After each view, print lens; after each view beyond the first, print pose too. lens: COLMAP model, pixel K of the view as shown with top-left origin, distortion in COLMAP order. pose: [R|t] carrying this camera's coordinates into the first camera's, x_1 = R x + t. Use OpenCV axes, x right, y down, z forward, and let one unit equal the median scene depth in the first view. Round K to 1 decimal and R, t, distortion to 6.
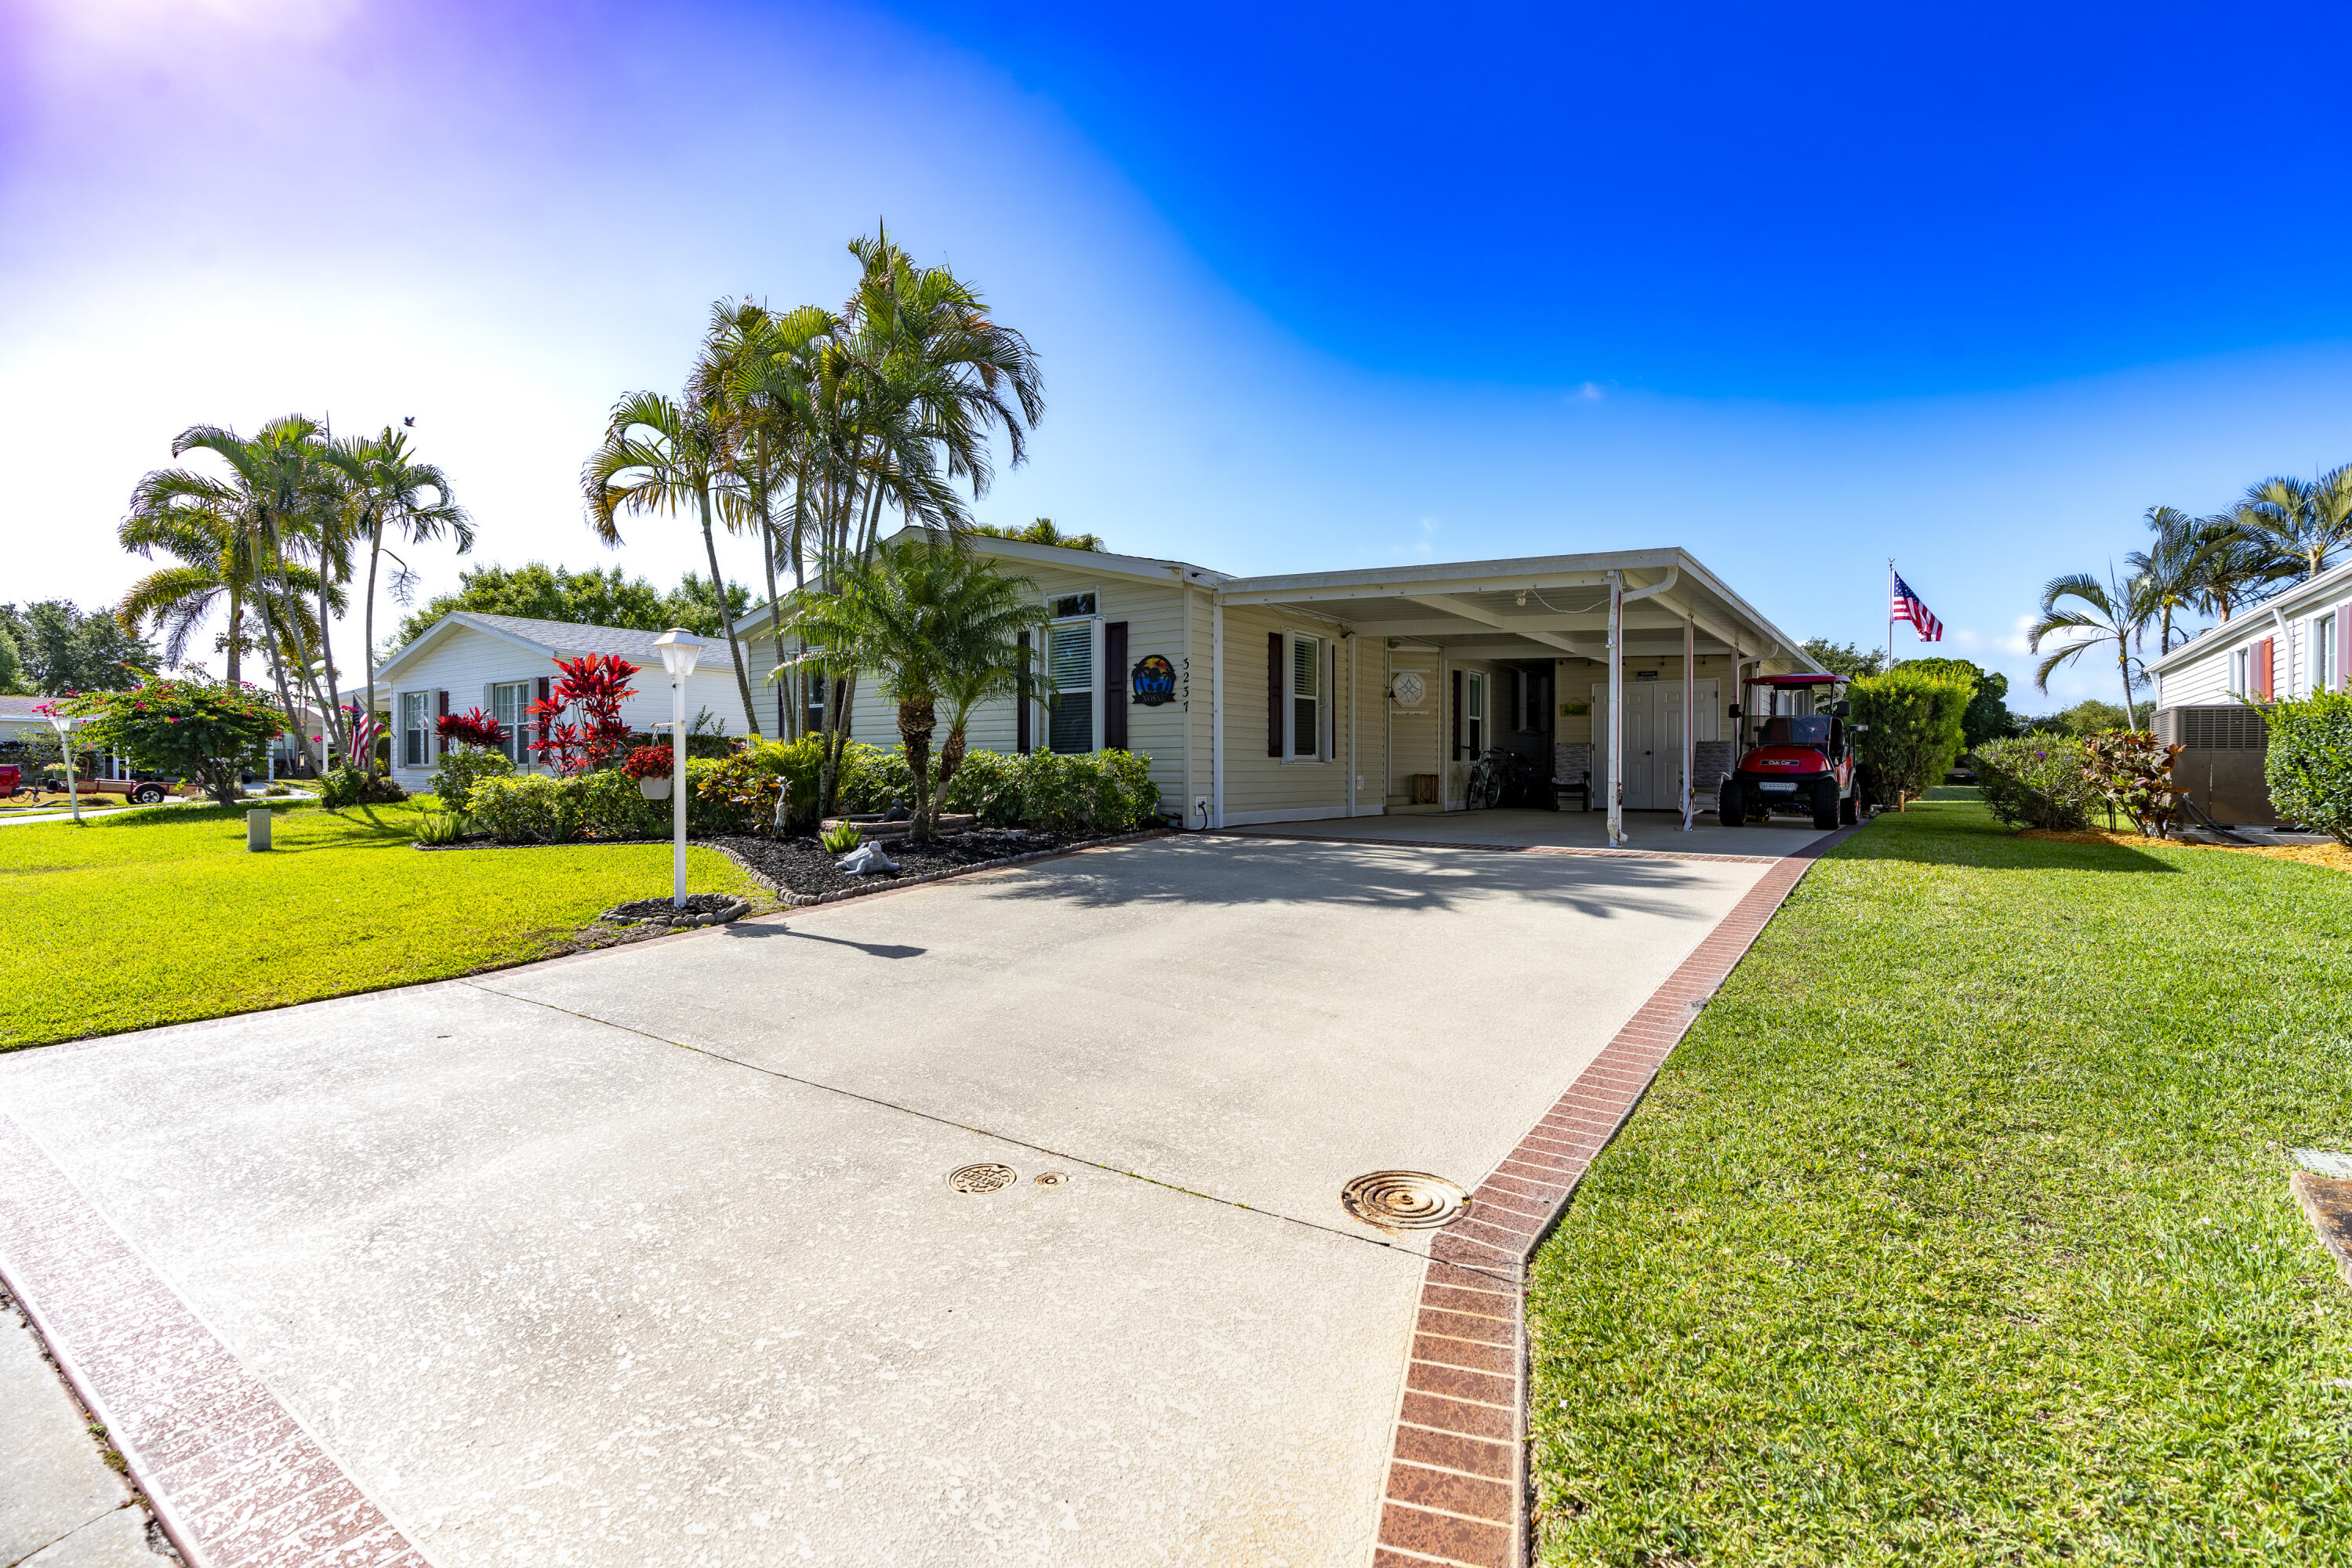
lens RADIAL K [[1048.2, 0, 1185.0], [0, 1048.2, 771.6], [0, 0, 1]] dist [0.002868, 0.000965]
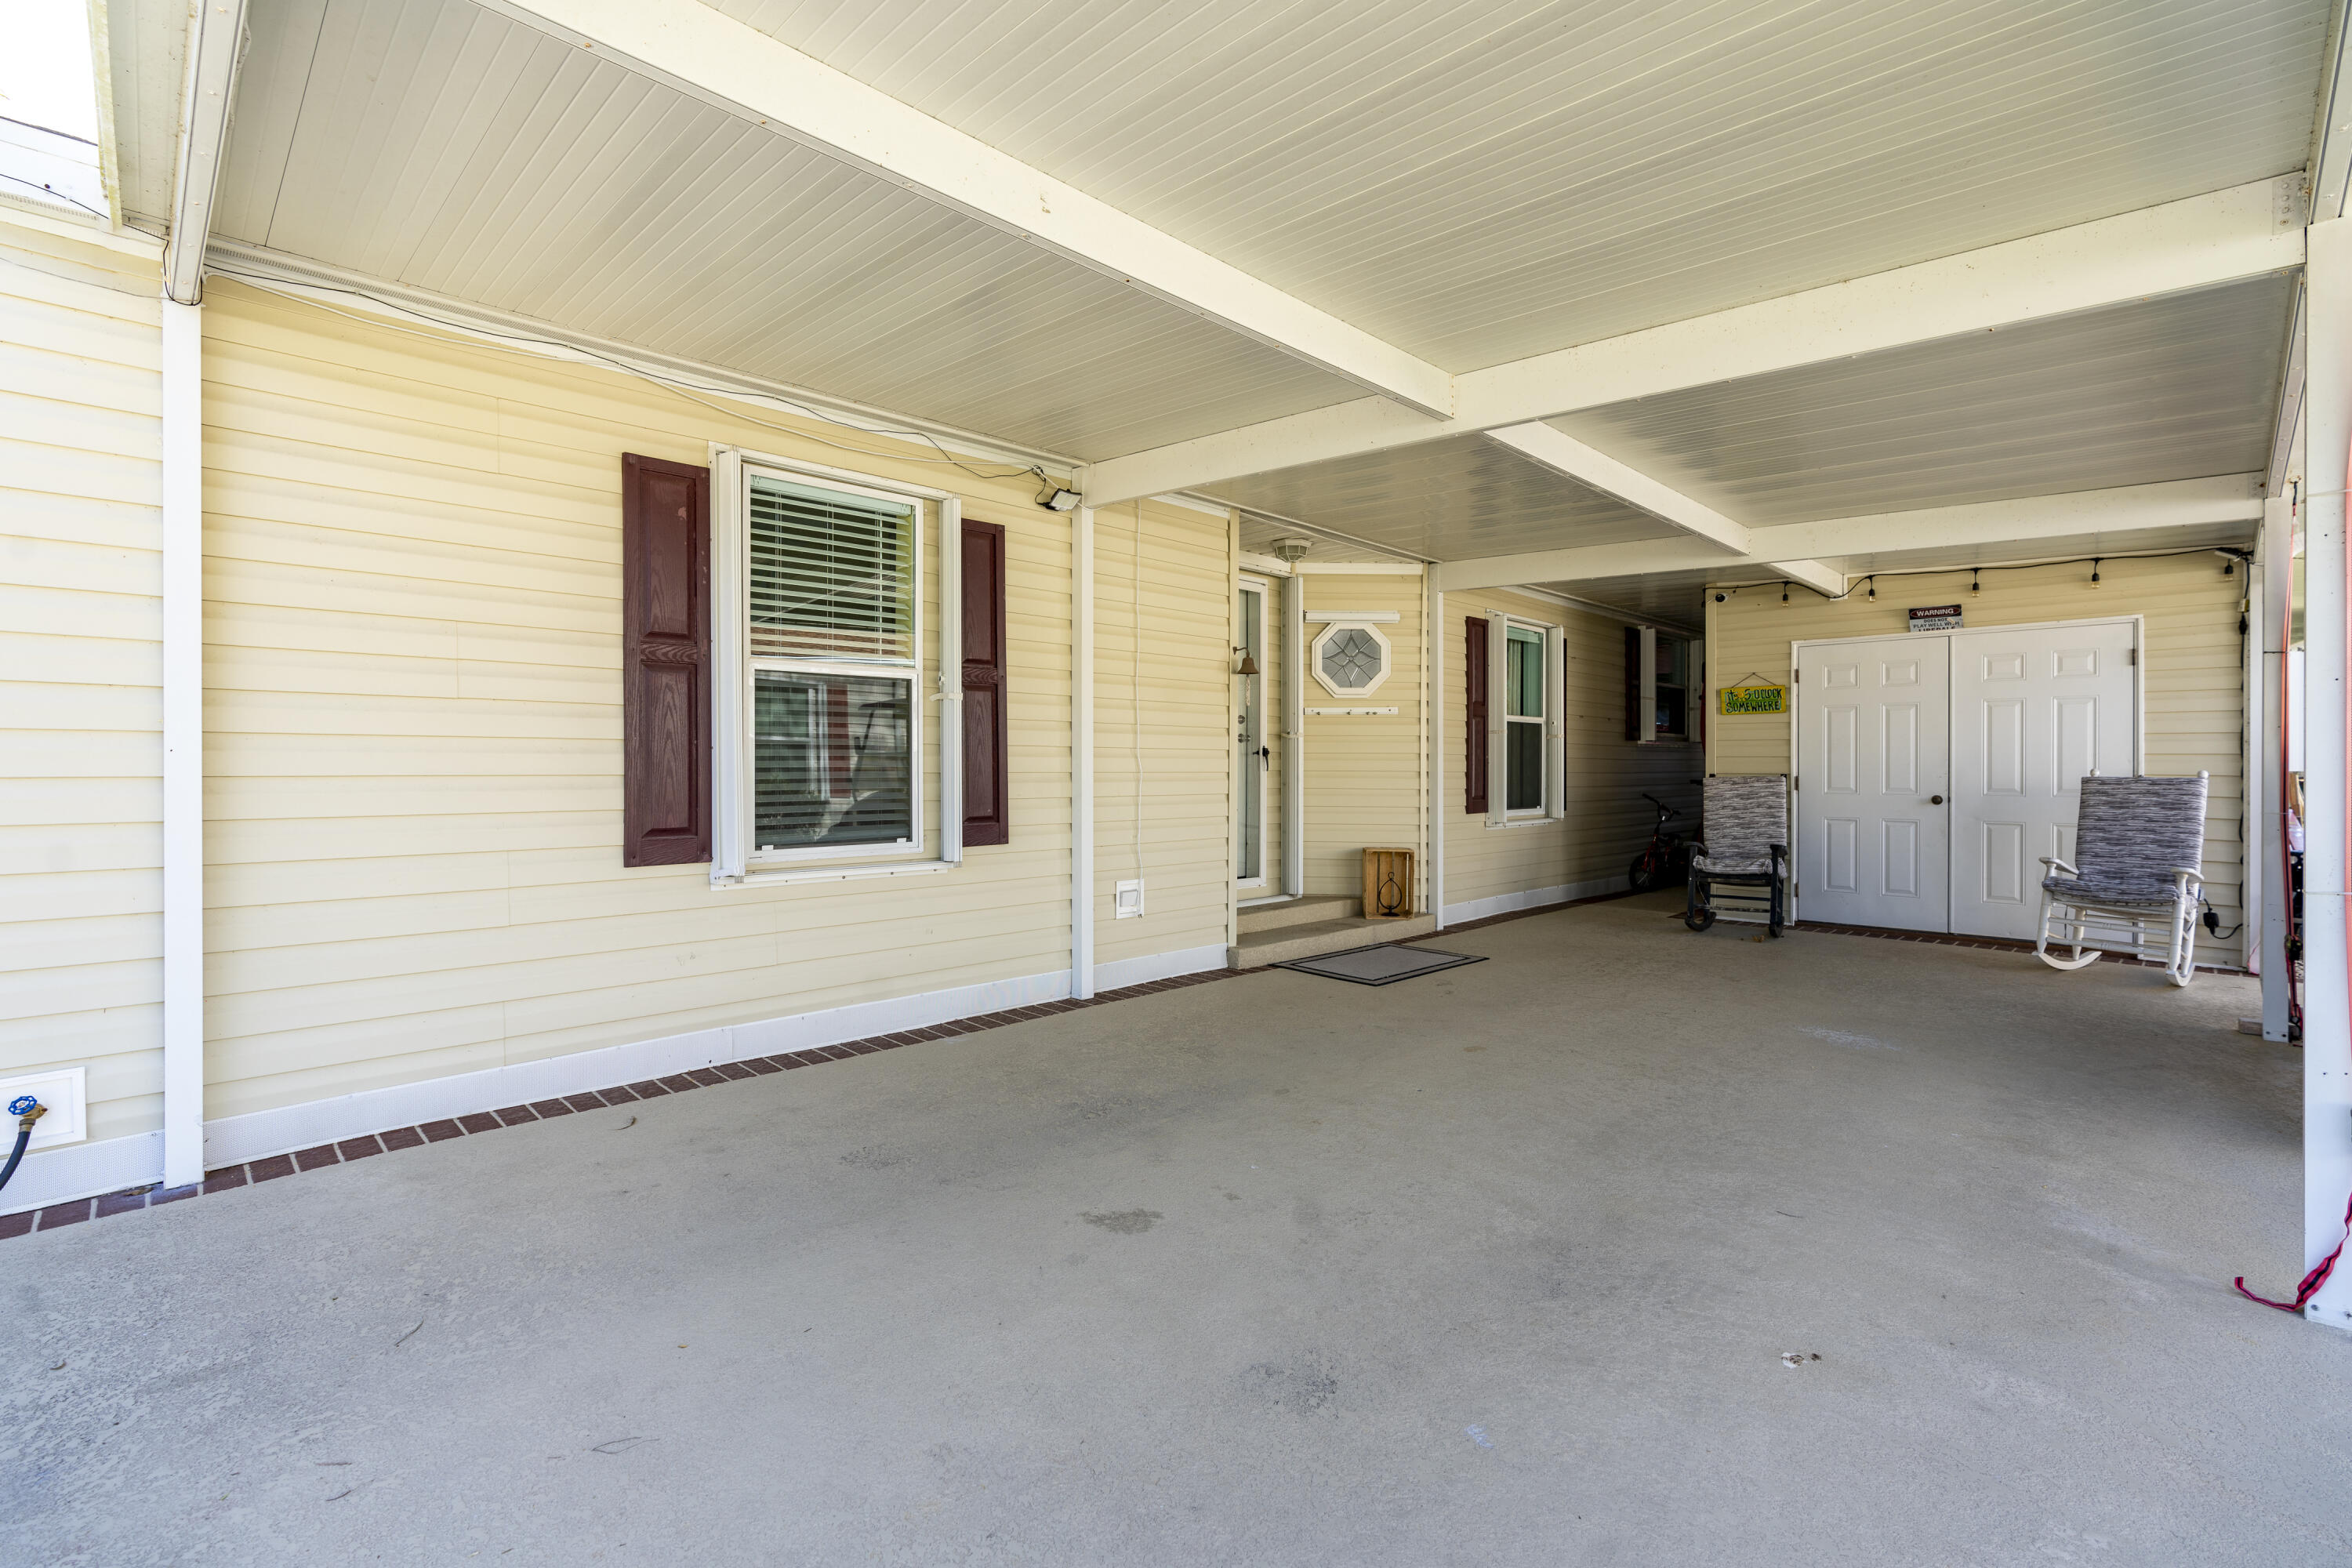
lens RADIAL K [[1048.2, 0, 1185.6], [0, 1048.2, 761.5], [0, 0, 1]] dist [0.002868, 0.000965]
pose [[0.987561, -0.002293, -0.157218, 0.282805], [0.001346, 0.999980, -0.006130, -0.041903], [0.157229, 0.005842, 0.987545, 0.722181]]
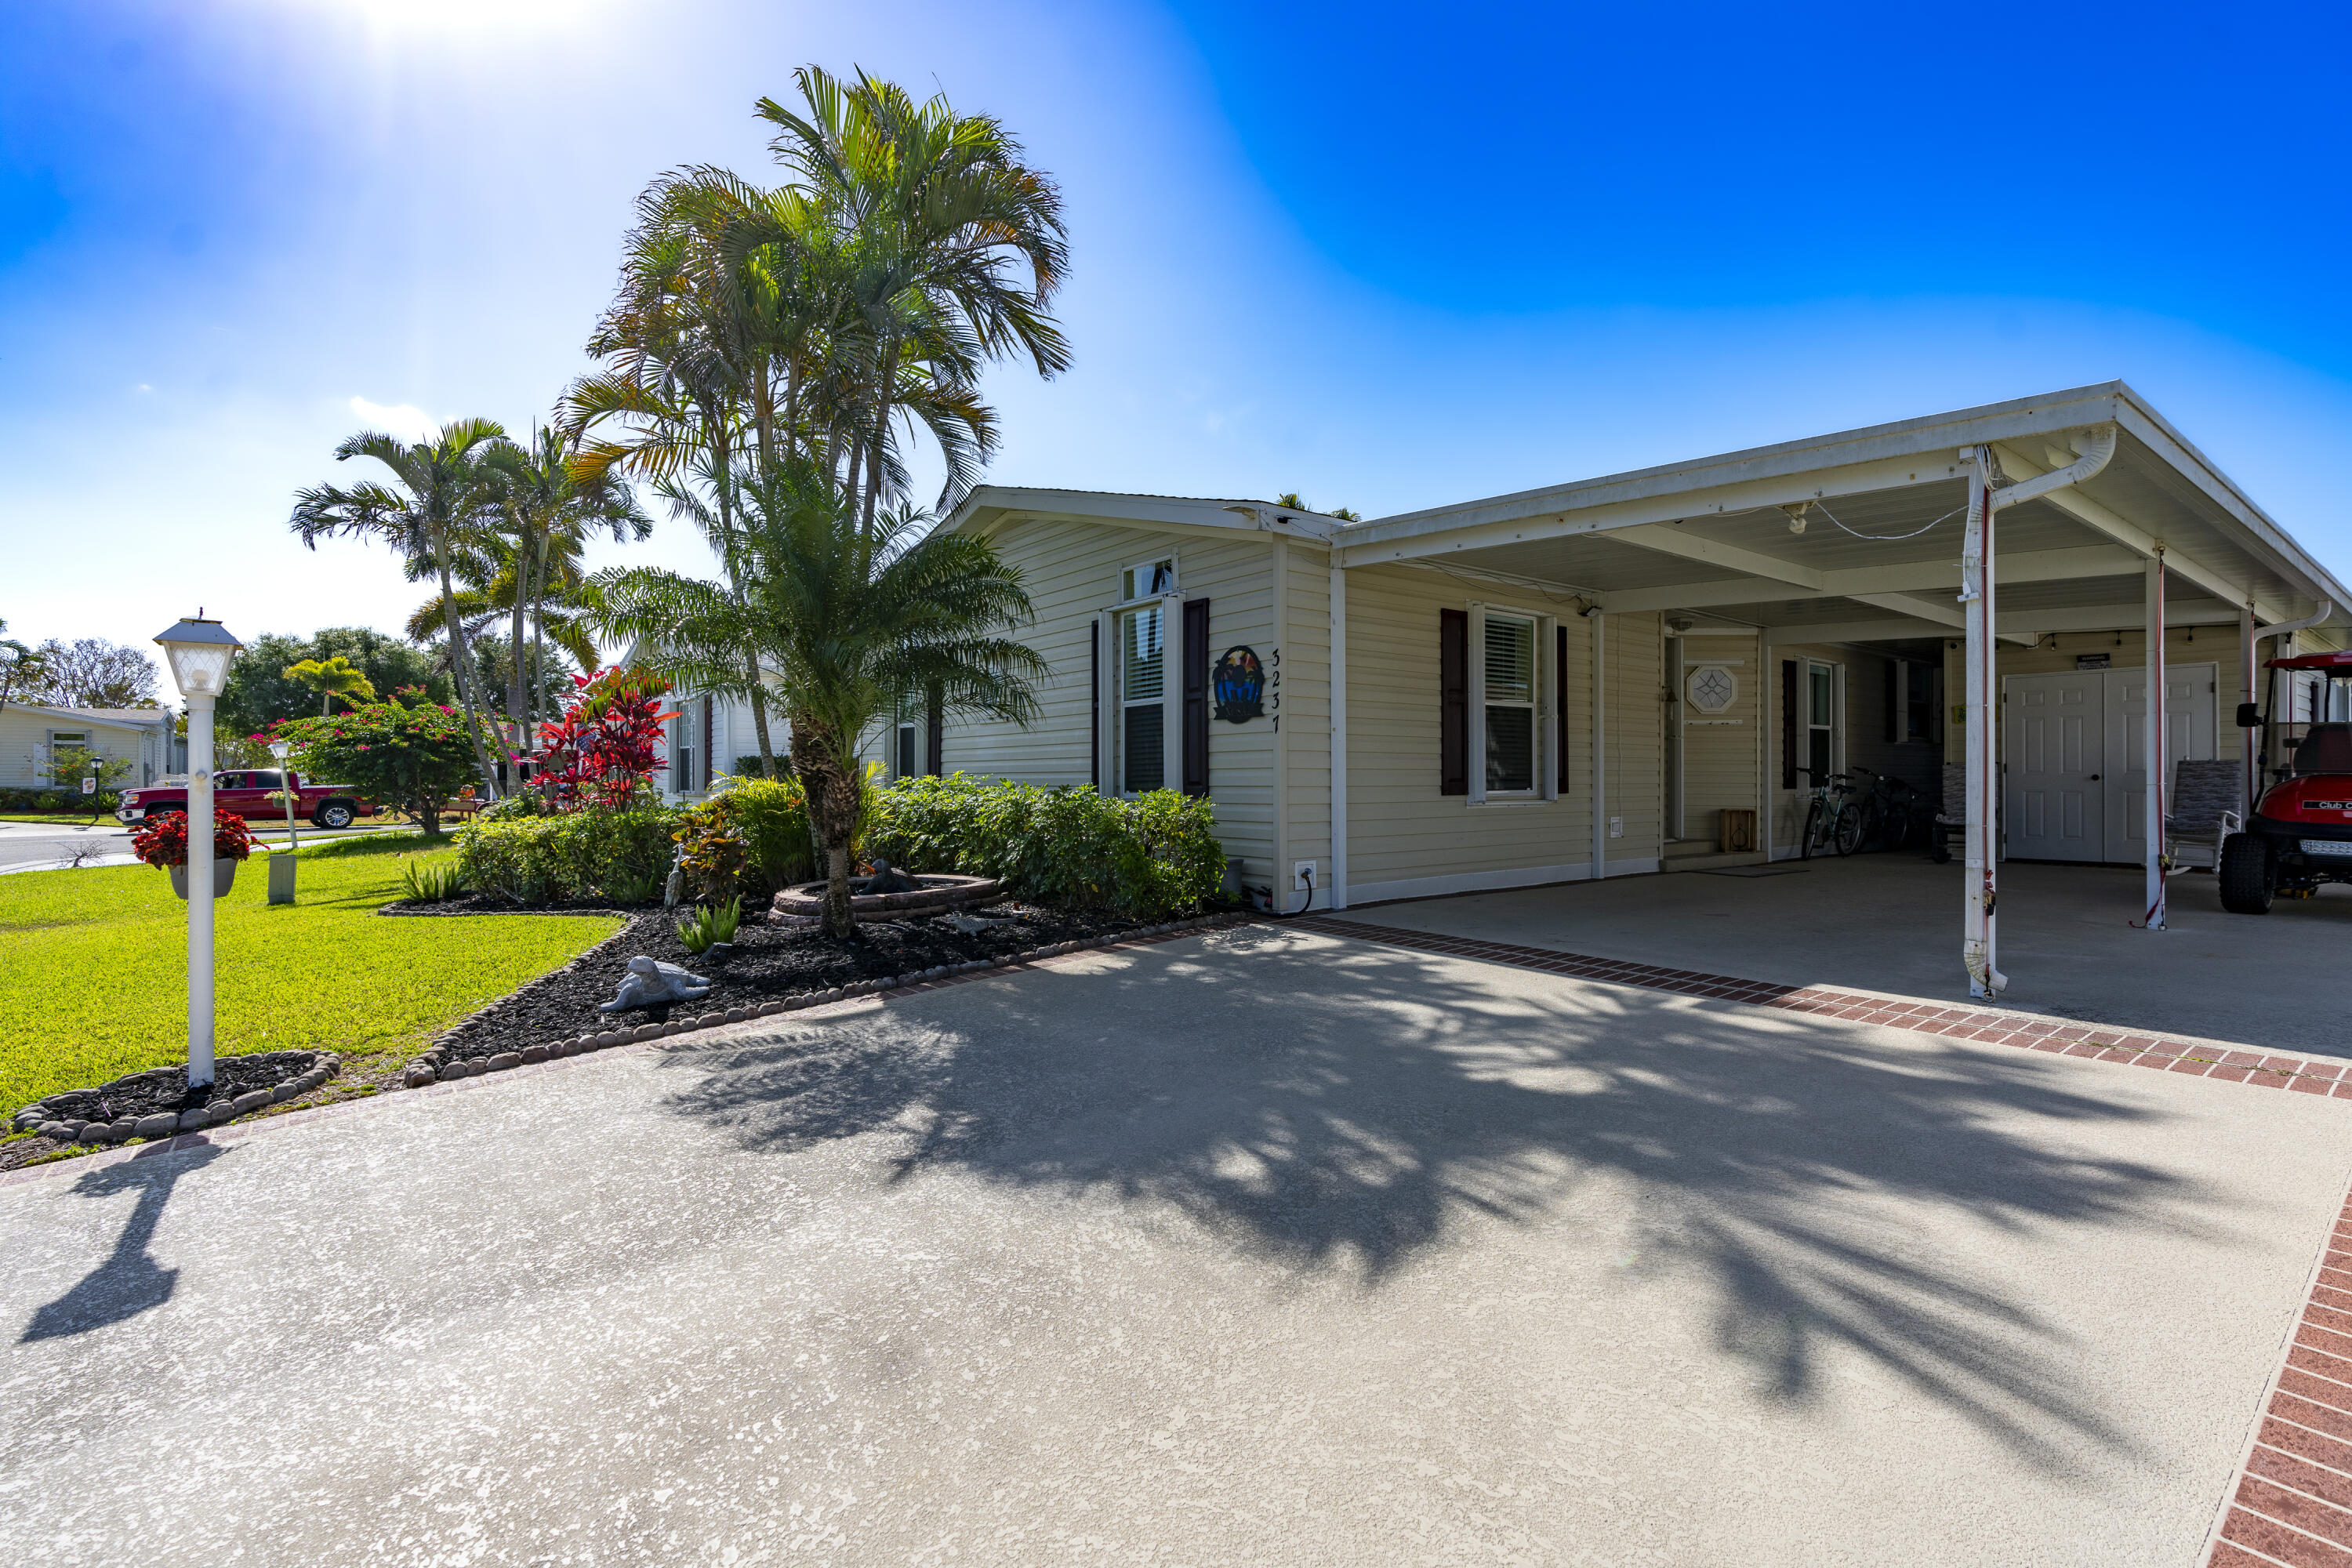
lens RADIAL K [[1091.1, 0, 1330.4], [0, 1091.1, 771.9], [0, 0, 1]] dist [-0.001730, 0.000523]
pose [[0.977351, -0.004150, -0.211583, 0.155877], [0.002788, 0.999973, -0.006735, -0.024120], [0.211605, 0.005992, 0.977337, 0.304811]]
